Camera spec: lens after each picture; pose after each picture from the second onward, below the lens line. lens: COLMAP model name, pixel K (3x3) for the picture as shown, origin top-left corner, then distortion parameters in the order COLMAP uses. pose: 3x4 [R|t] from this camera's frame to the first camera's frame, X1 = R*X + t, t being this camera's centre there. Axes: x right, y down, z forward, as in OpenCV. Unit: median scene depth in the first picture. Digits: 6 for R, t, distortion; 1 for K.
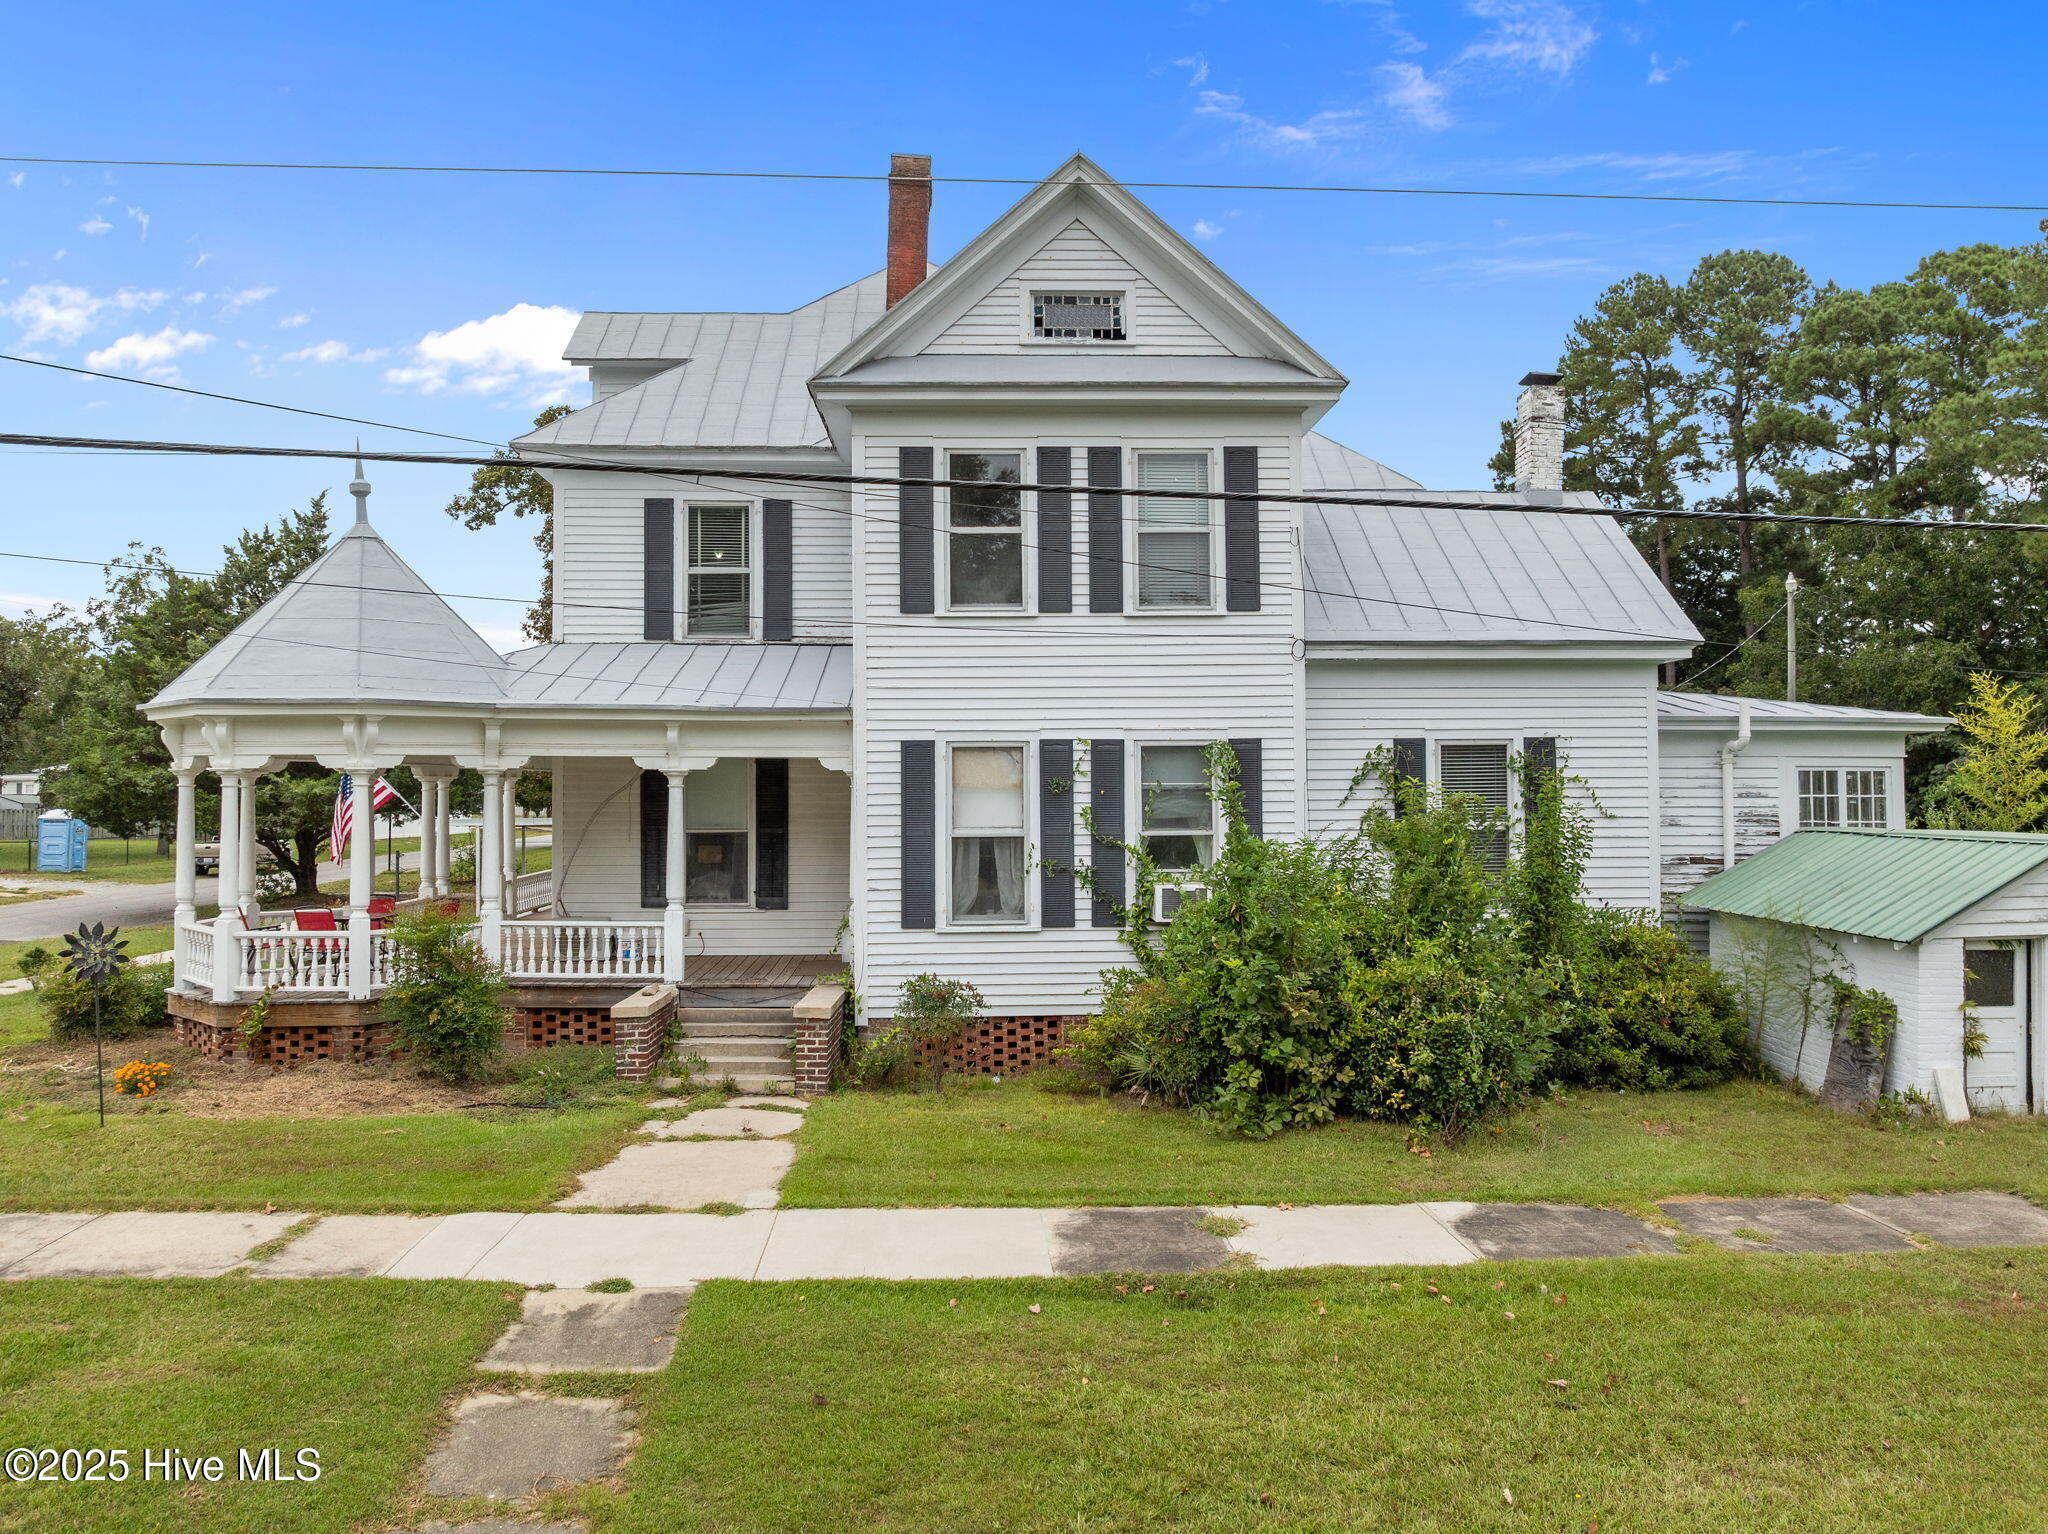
lens RADIAL K [[1488.6, 0, 1024.6], [0, 1488.6, 703.4], [0, 0, 1]] dist [-0.050530, -0.009163]
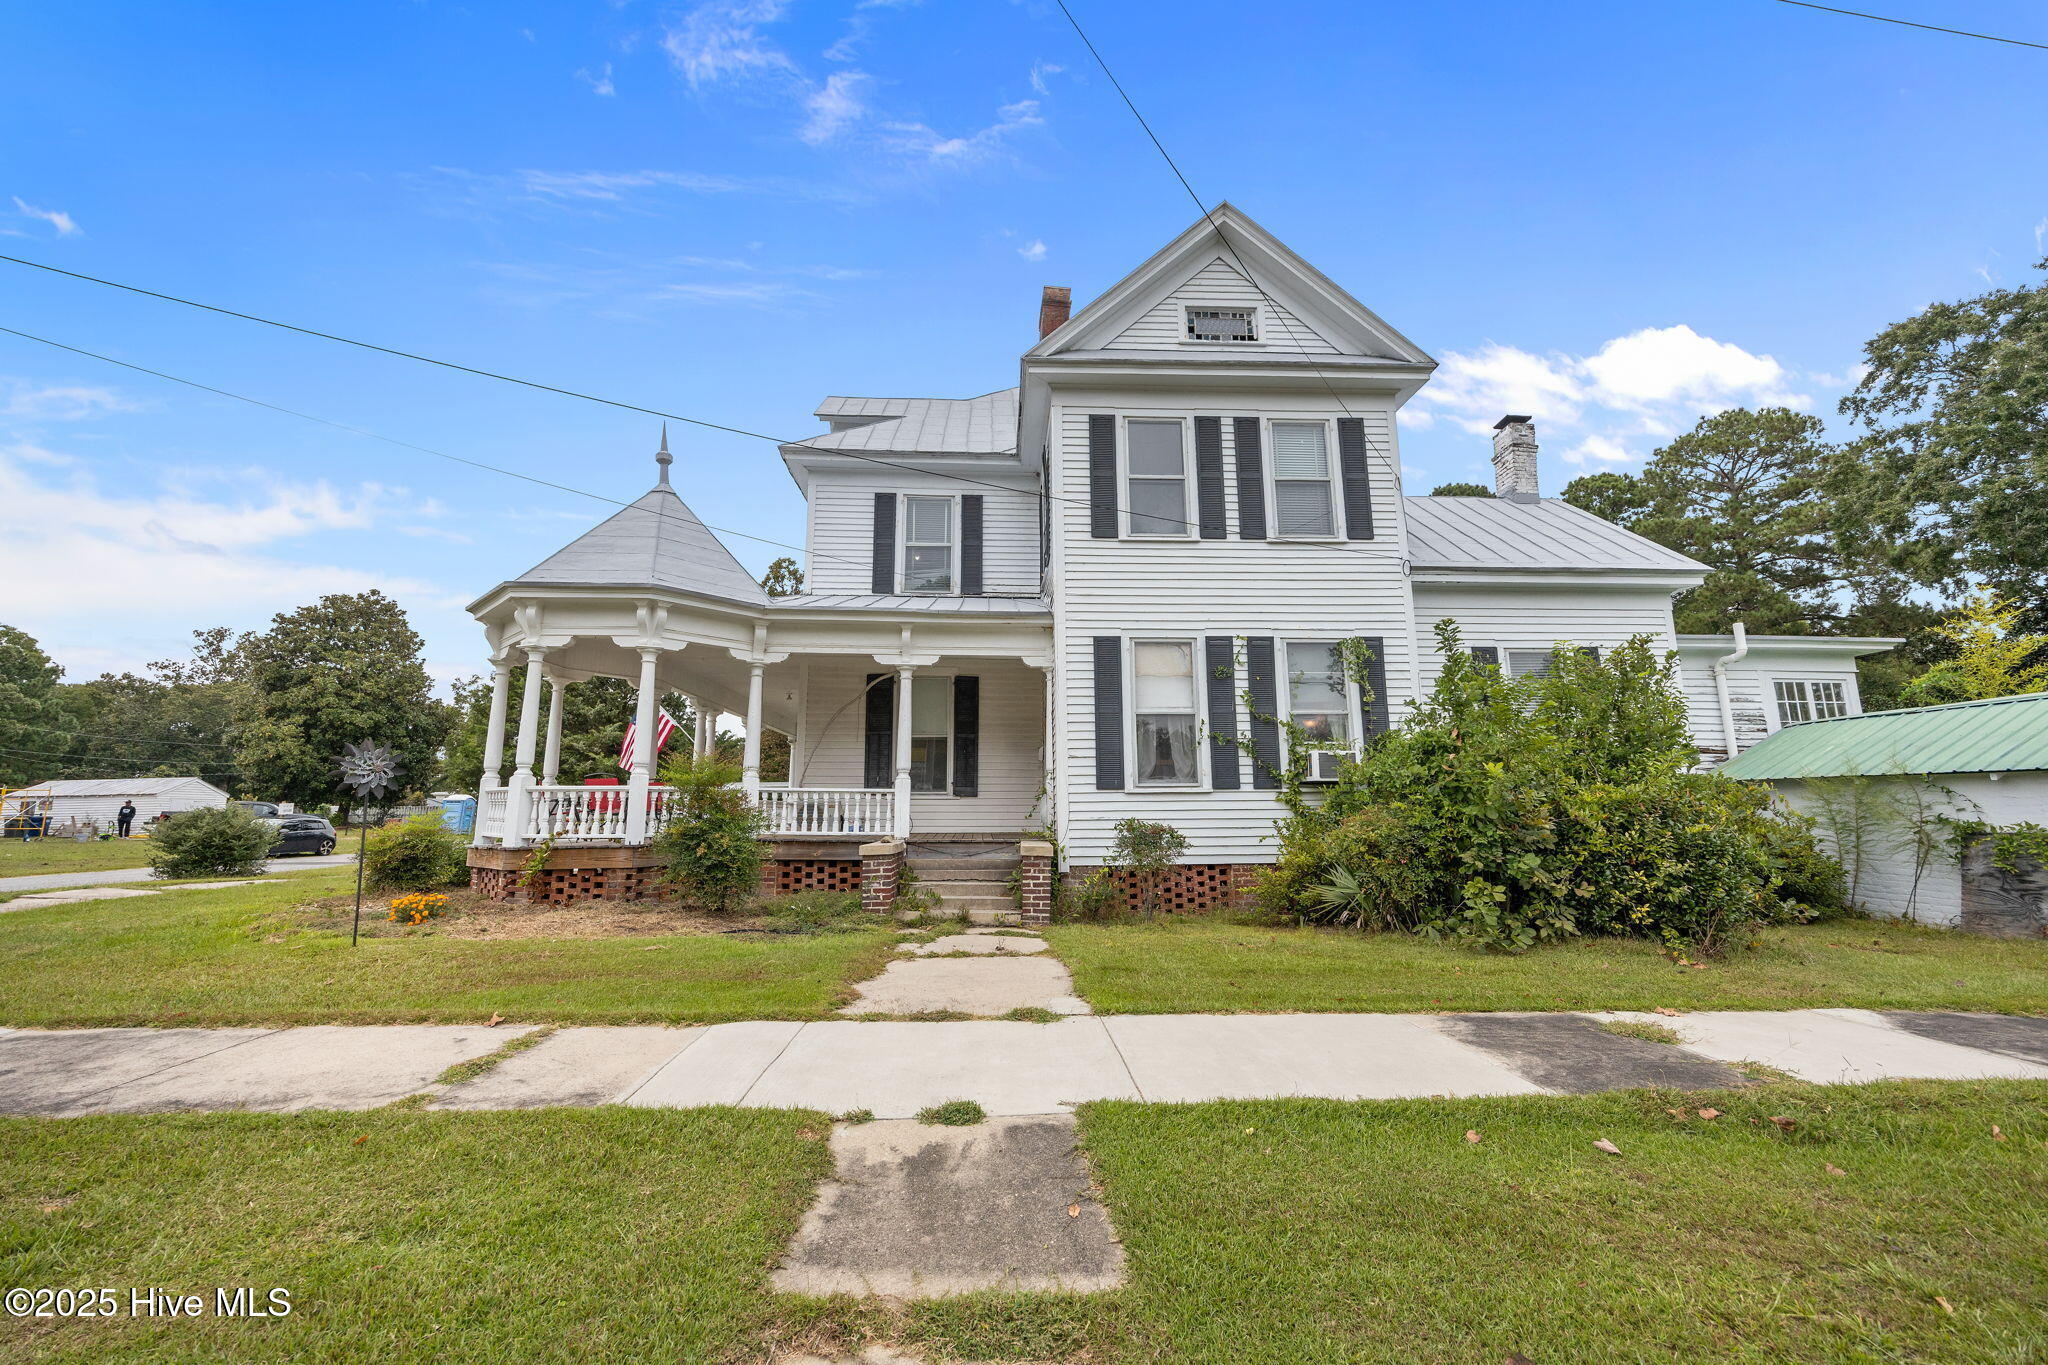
lens RADIAL K [[799.0, 0, 1026.5], [0, 799.0, 661.8], [0, 0, 1]] dist [-0.007700, -0.000075]
pose [[0.999956, 0.004667, 0.008097, -0.152117], [-0.003545, 0.991062, -0.133354, 0.141730], [-0.008647, 0.133320, 0.991035, 0.361556]]
